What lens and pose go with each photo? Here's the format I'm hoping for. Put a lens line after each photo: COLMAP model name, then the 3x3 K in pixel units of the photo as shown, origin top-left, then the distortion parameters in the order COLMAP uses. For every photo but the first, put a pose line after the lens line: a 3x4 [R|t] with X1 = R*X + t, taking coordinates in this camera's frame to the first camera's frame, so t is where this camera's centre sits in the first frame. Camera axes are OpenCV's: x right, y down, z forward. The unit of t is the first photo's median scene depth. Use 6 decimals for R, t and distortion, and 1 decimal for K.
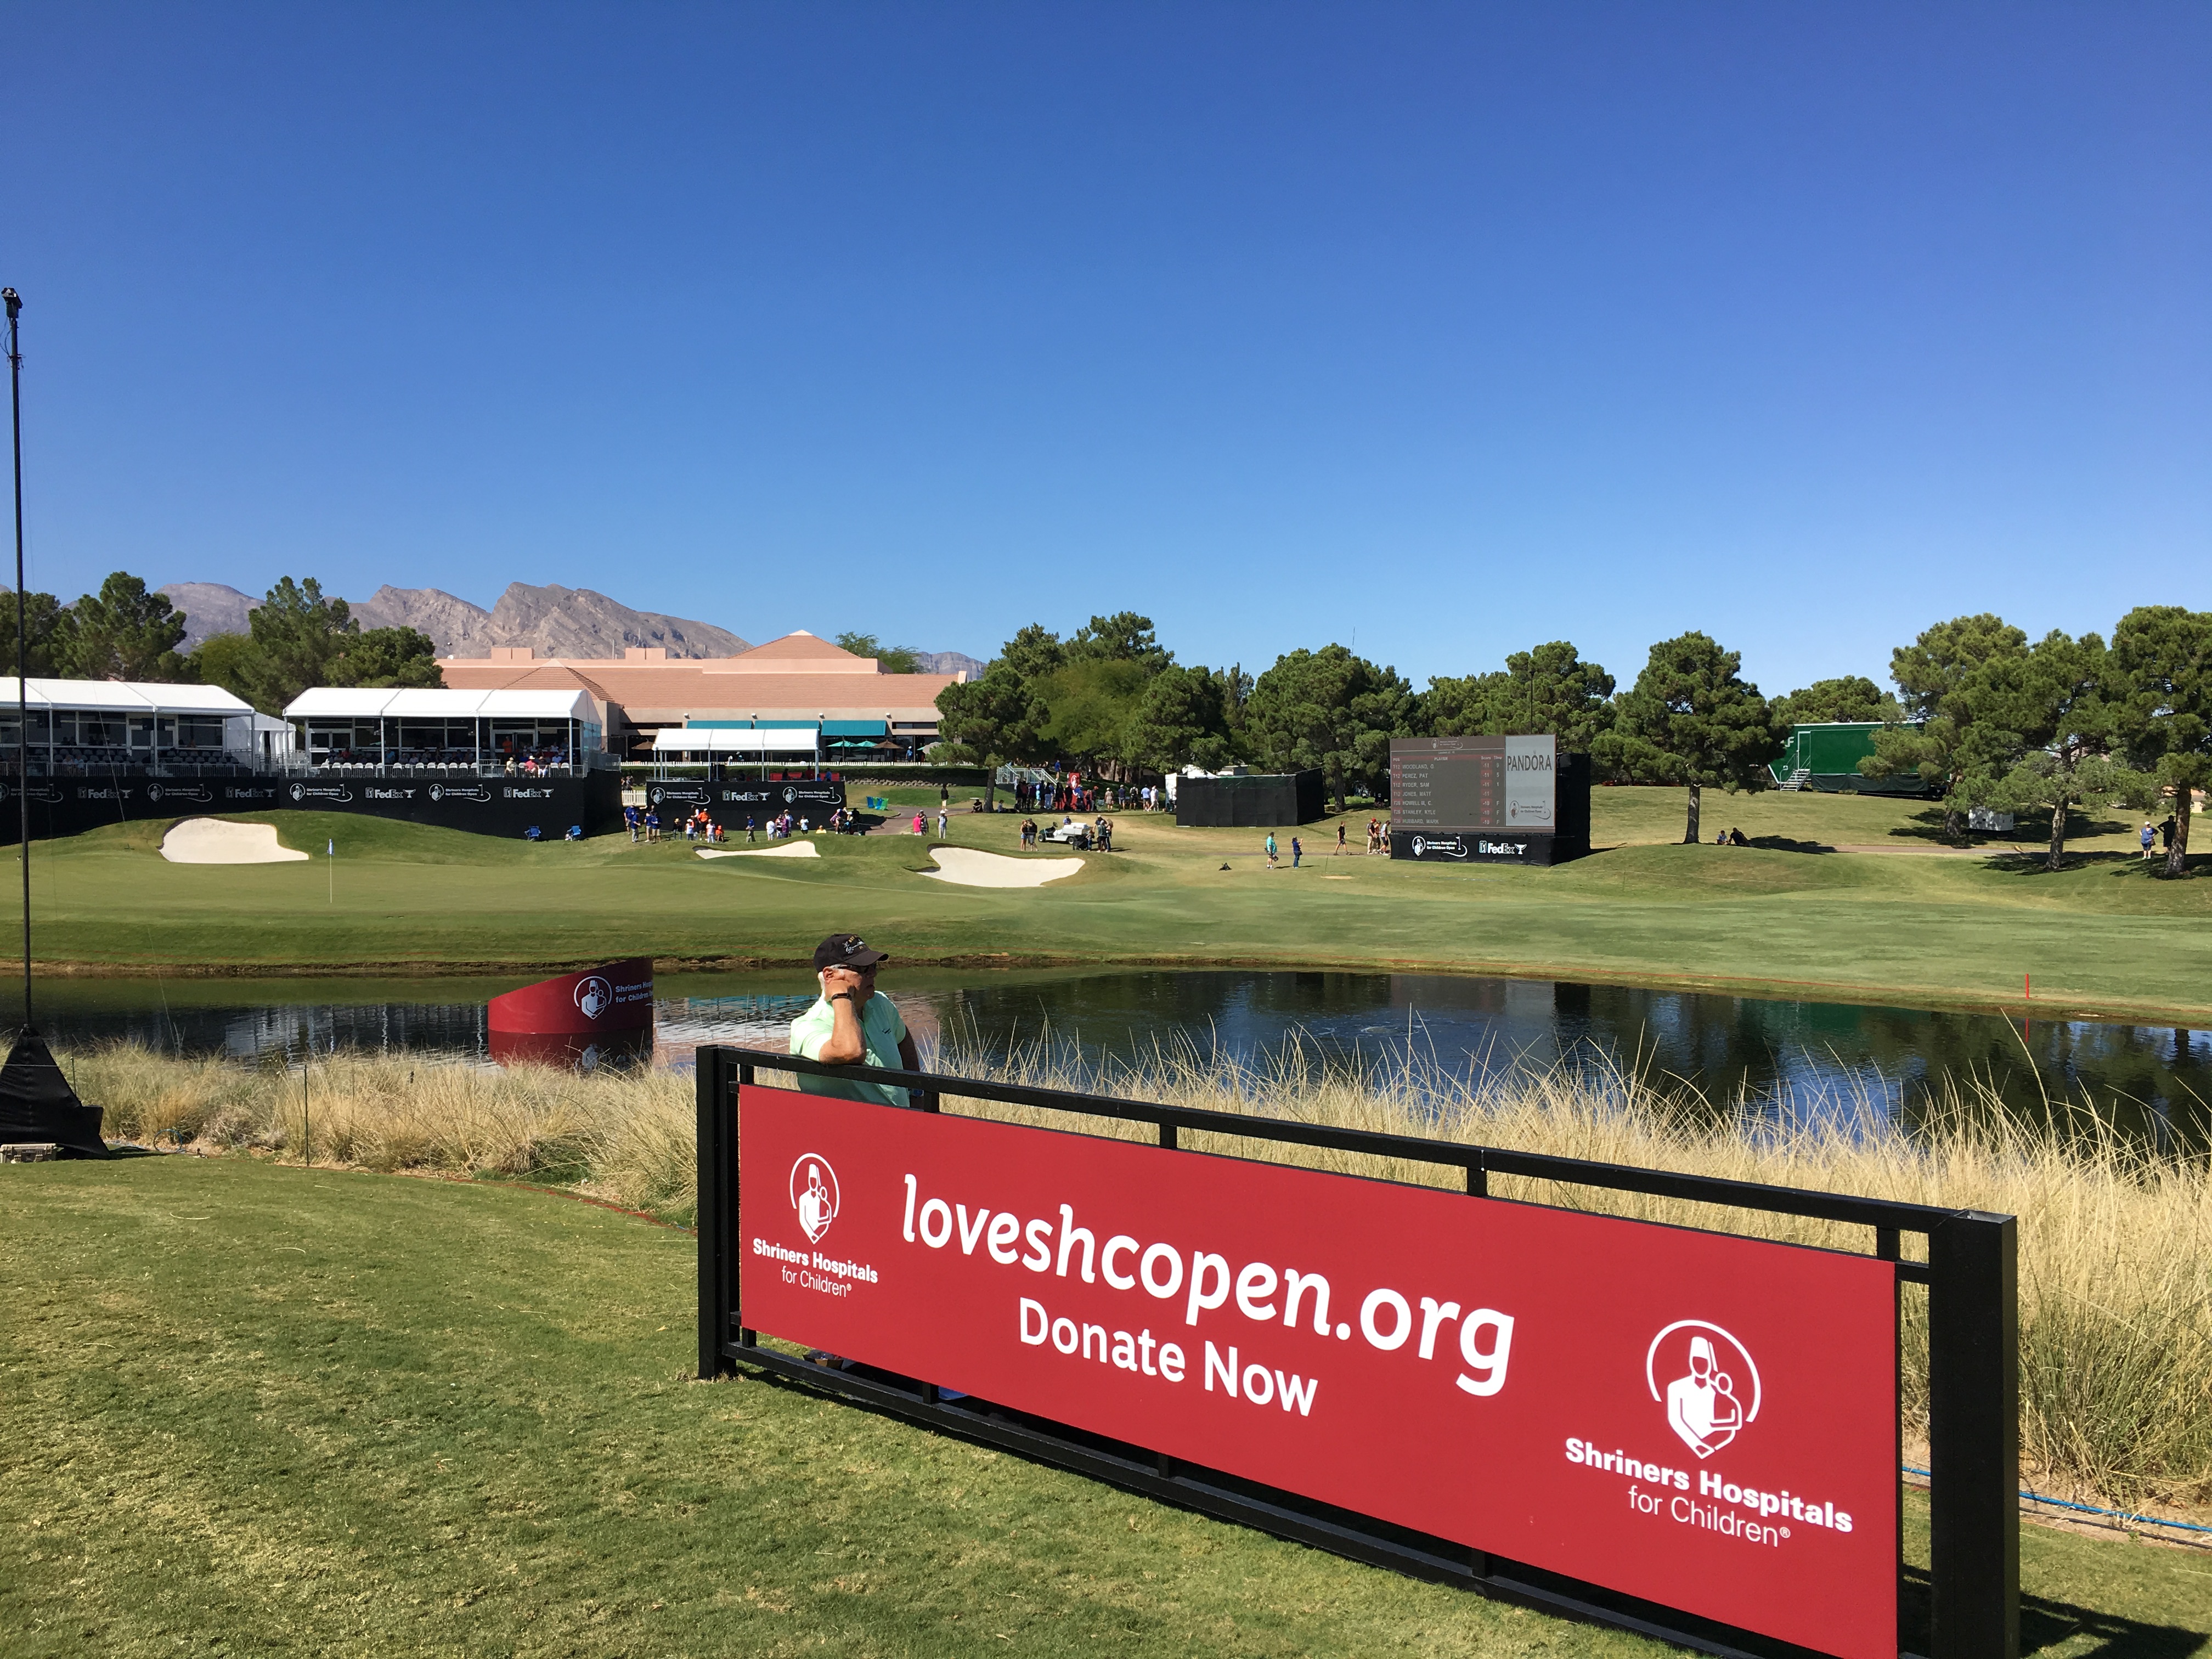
lens RADIAL K [[1857.0, 0, 1109.0], [0, 1857.0, 849.2], [0, 0, 1]] dist [0.039230, -0.048908]
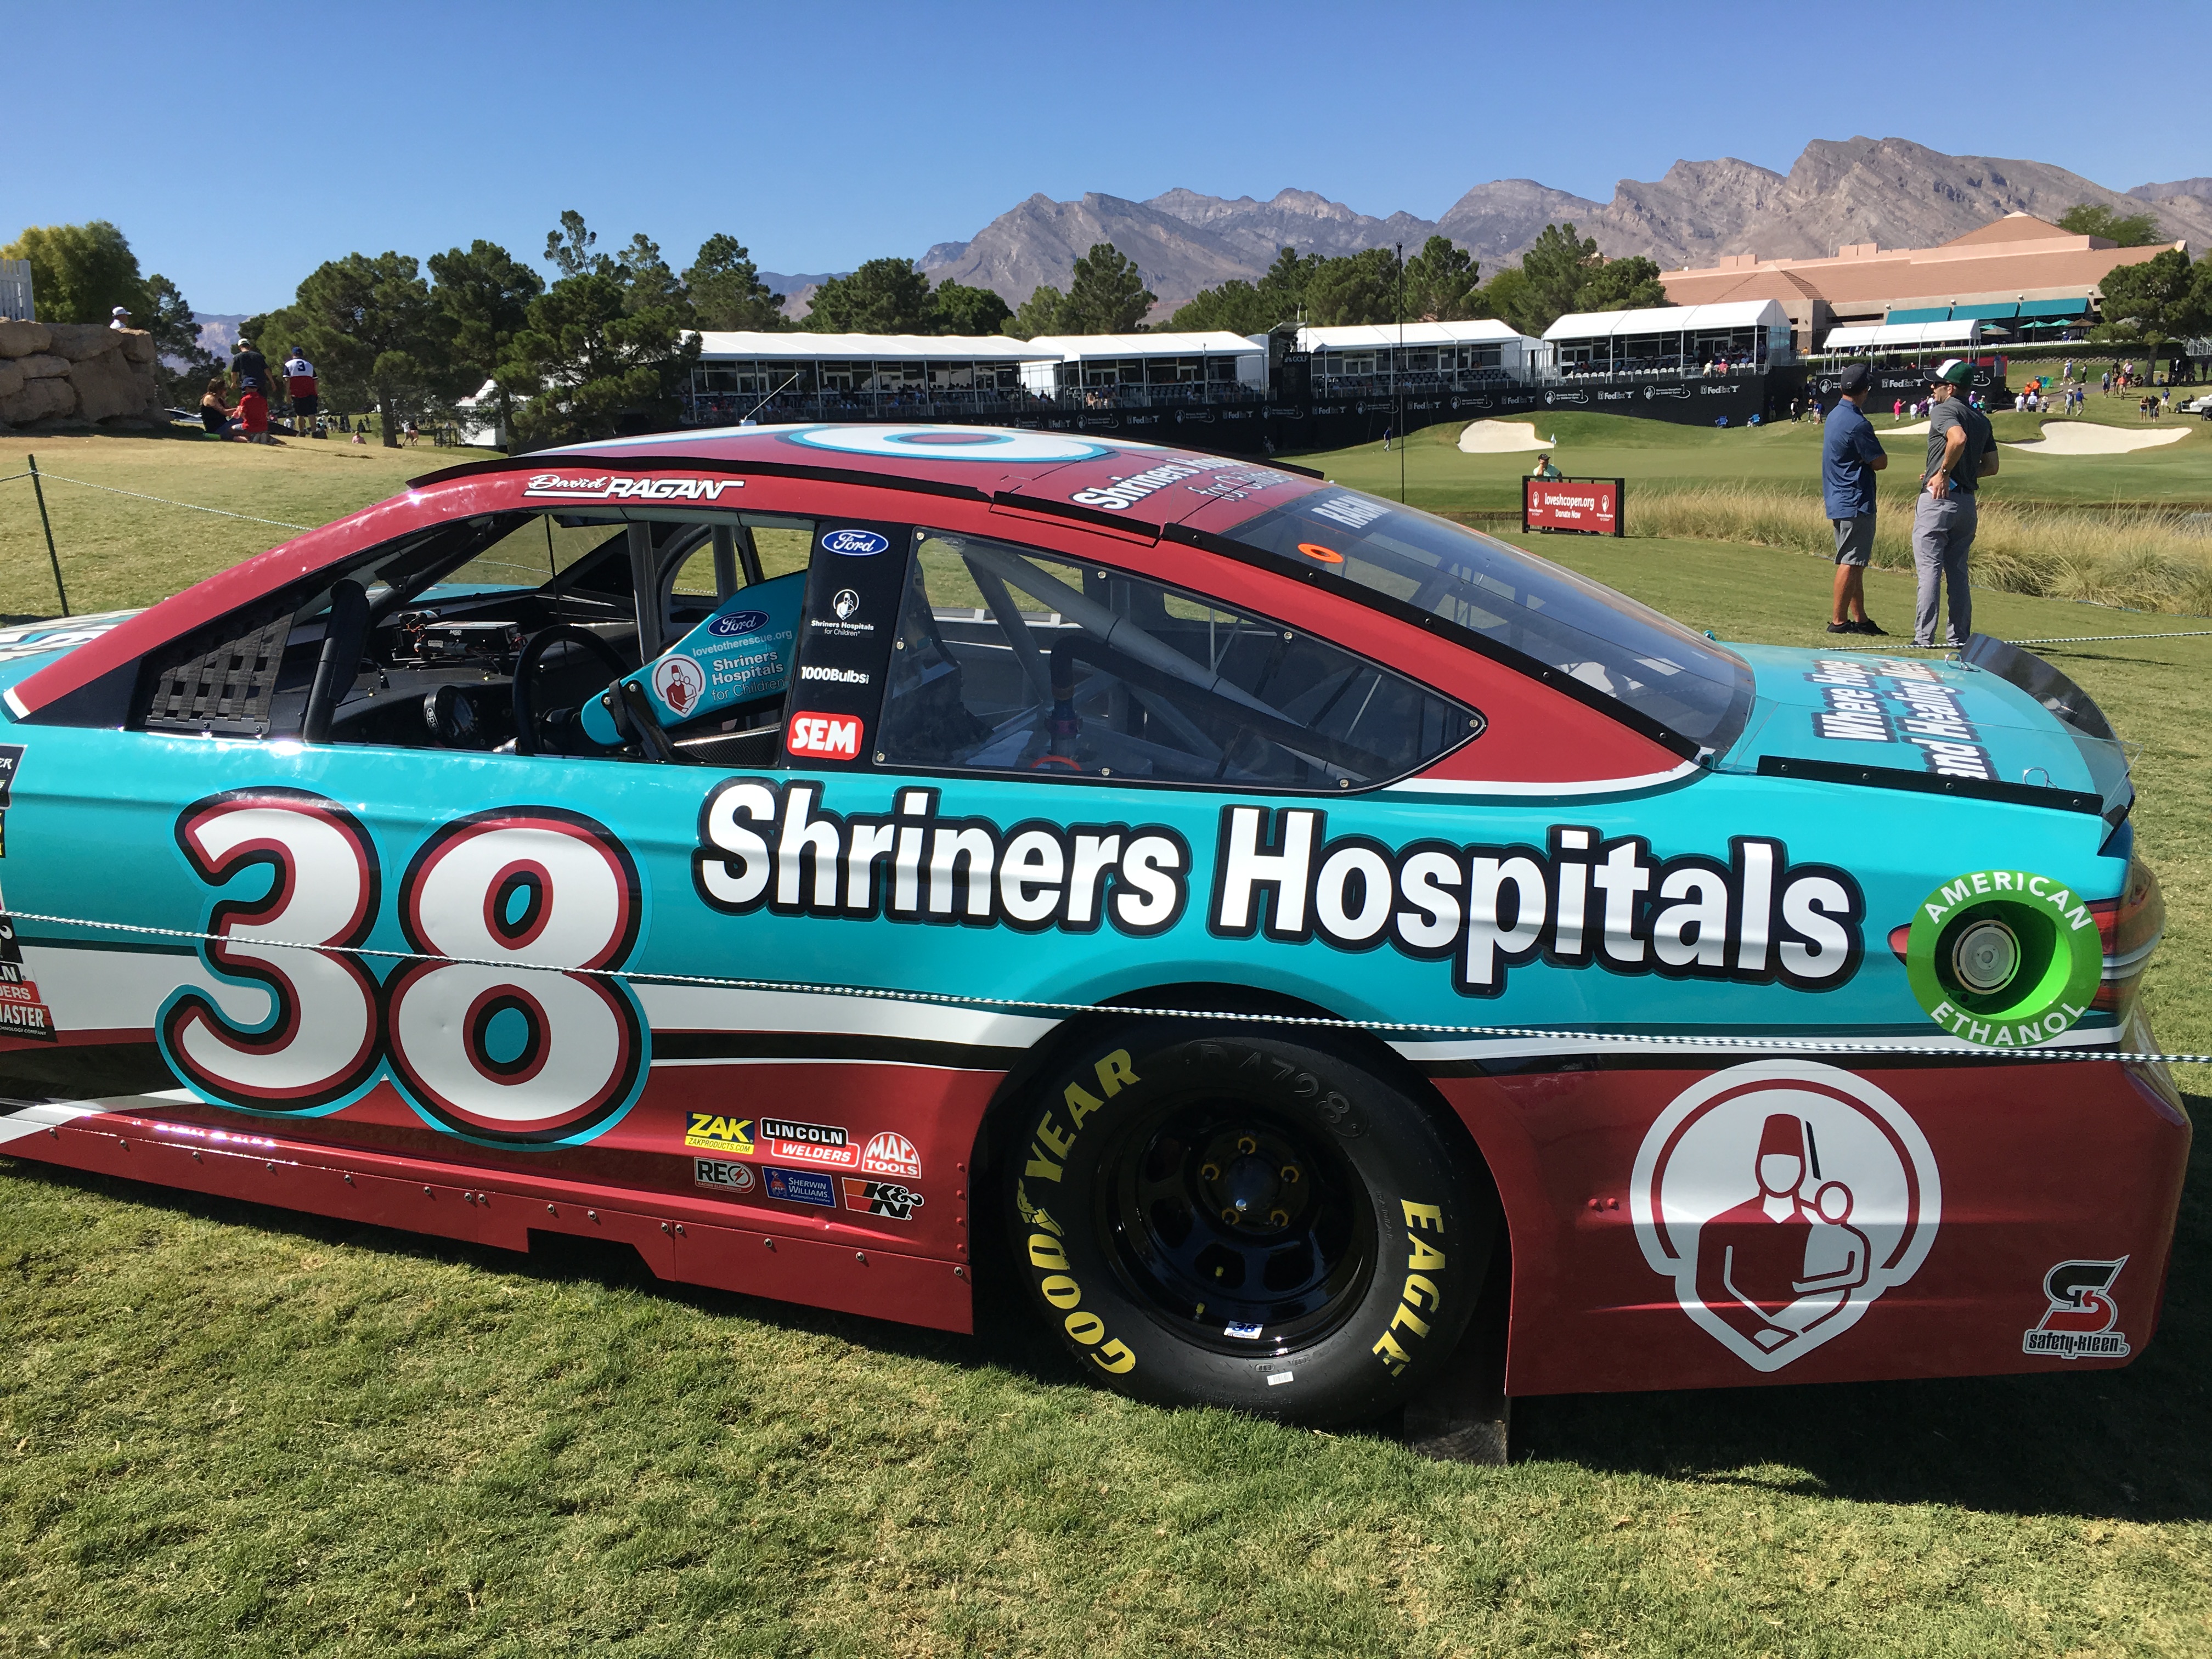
lens RADIAL K [[1857.0, 0, 1098.5], [0, 1857.0, 839.2], [0, 0, 1]] dist [0.039230, -0.048908]
pose [[0.789064, 0.100785, -0.605987, 0.153984], [0.029900, 0.978980, 0.201752, 0.000647], [0.613583, -0.177314, 0.769464, -0.290016]]
